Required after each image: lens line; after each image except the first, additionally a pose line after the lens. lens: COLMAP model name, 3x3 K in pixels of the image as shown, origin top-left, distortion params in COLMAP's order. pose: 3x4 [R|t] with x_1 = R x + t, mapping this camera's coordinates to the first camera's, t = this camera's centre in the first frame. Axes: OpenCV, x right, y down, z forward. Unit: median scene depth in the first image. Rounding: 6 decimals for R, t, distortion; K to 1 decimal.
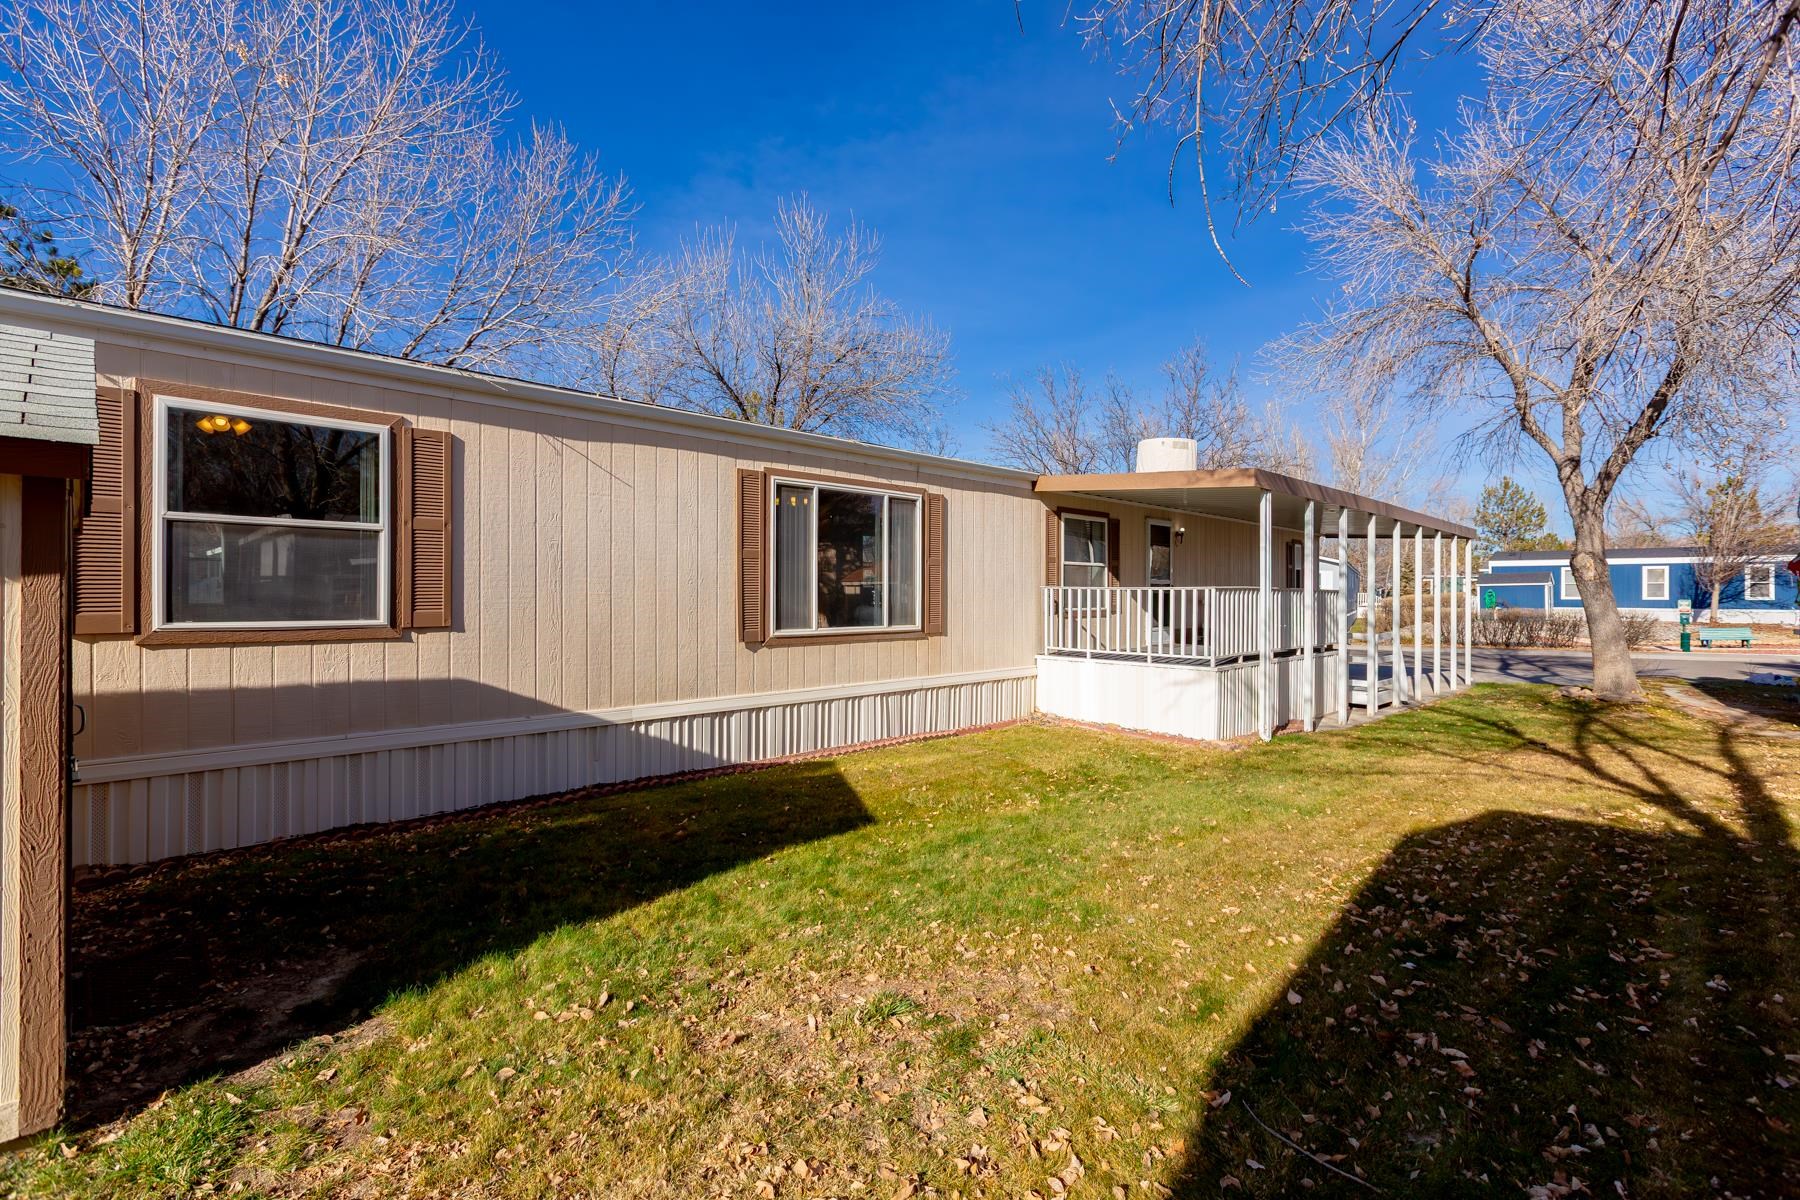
lens RADIAL K [[824.7, 0, 896.0], [0, 824.7, 595.3], [0, 0, 1]] dist [0.011638, -0.004533]
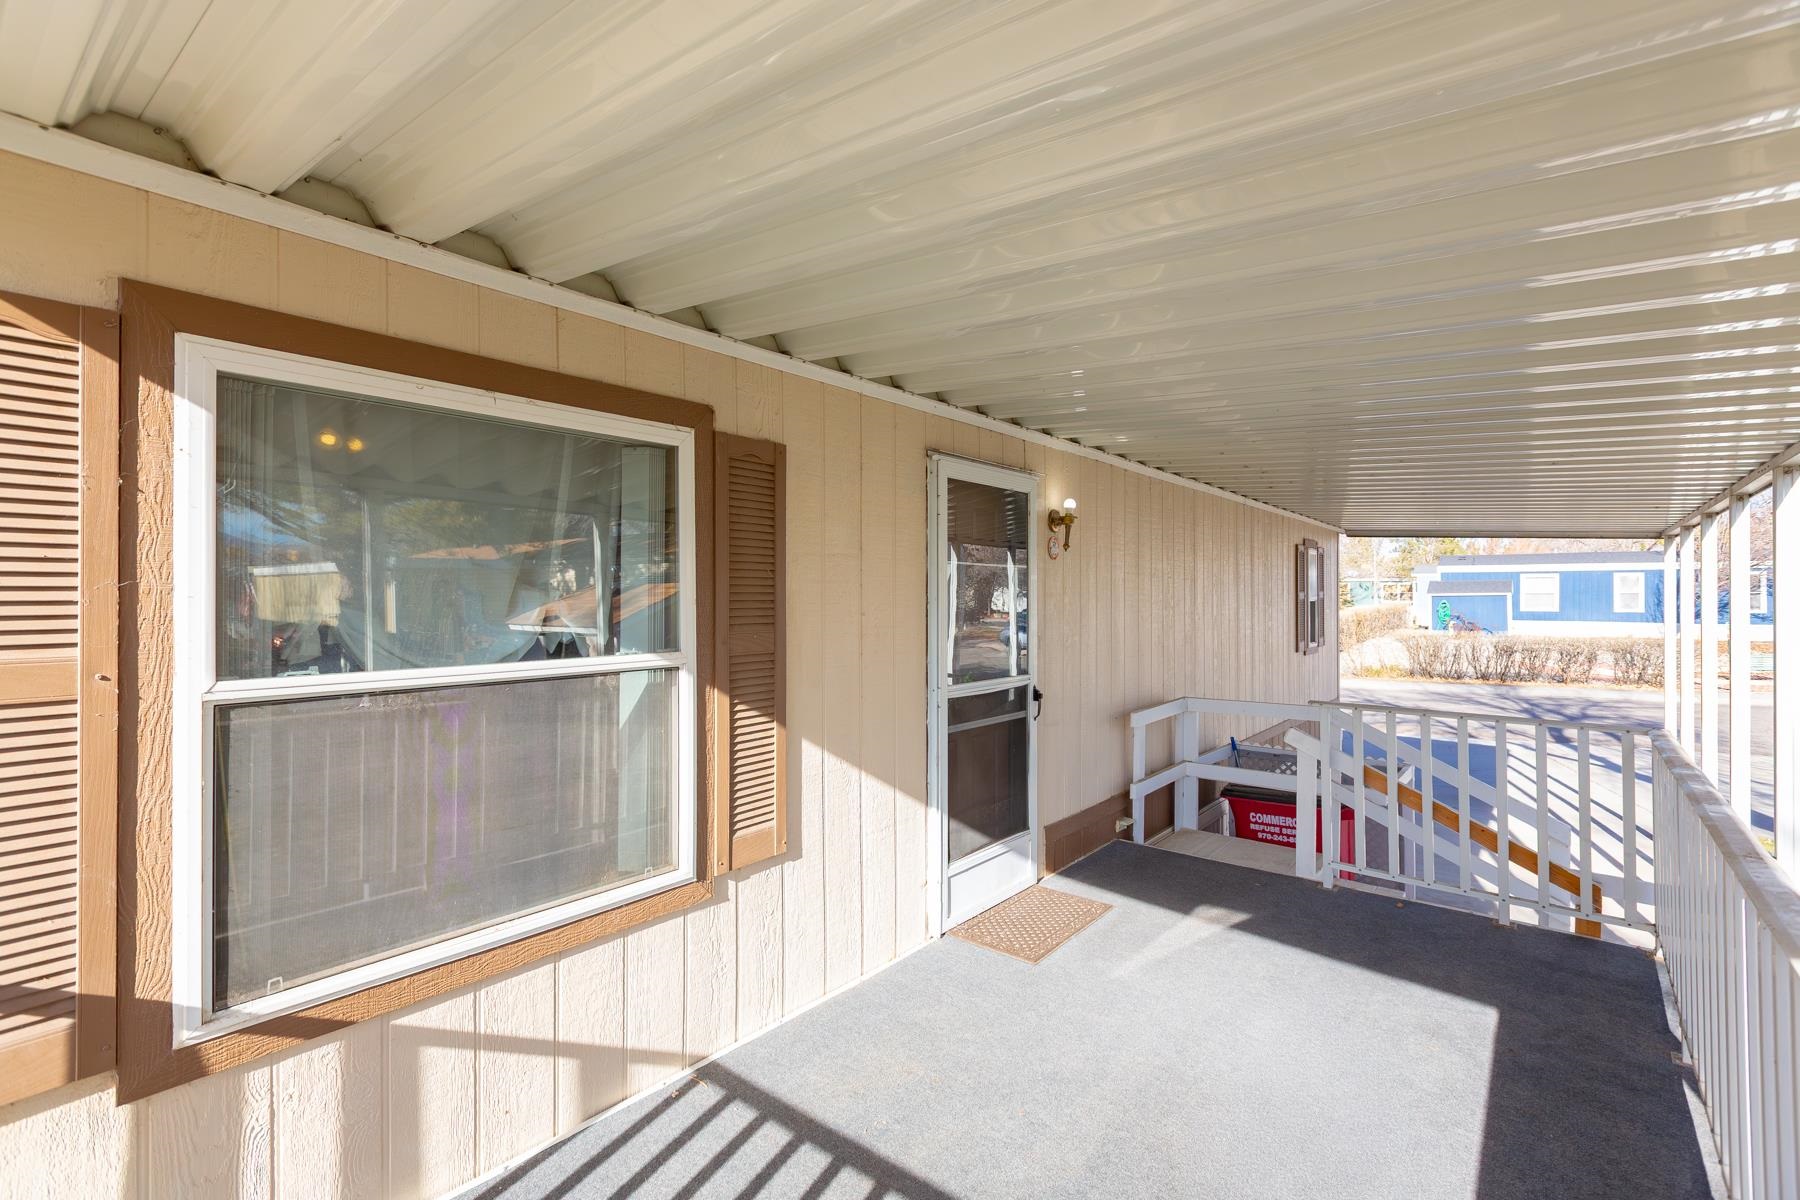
lens RADIAL K [[815.9, 0, 902.3], [0, 815.9, 592.1], [0, 0, 1]] dist [-0.001193, -0.000794]
pose [[0.995426, -0.005896, 0.095350, 0.258266], [0.006534, 0.999958, -0.006381, -0.045798], [-0.095308, 0.006975, 0.995423, 0.711758]]
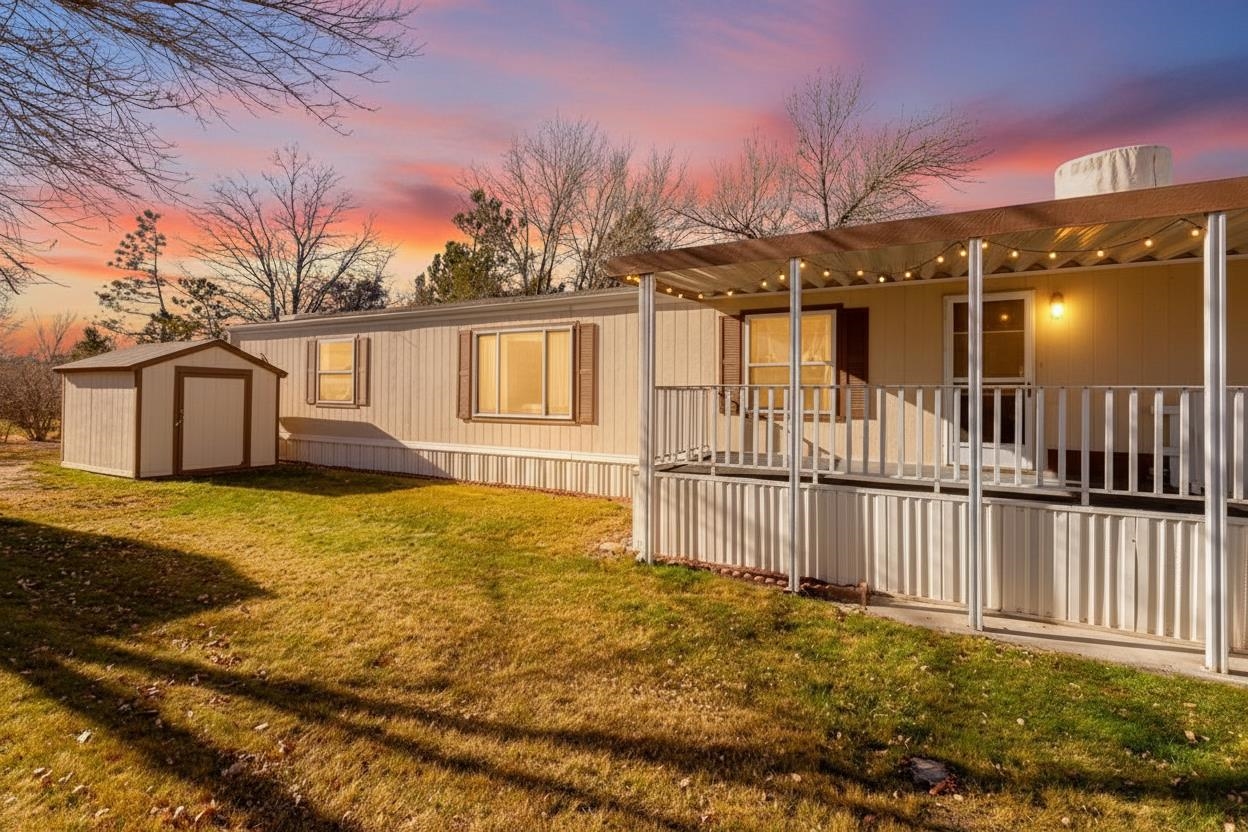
lens RADIAL K [[571.8, 0, 621.2], [0, 571.8, 412.7], [0, 0, 1]] dist [0.011638, -0.004533]
pose [[0.287918, 0.041018, -0.956776, 0.692407], [-0.000864, 0.999093, 0.042572, -0.008882], [0.957655, -0.011430, 0.287692, 0.542817]]
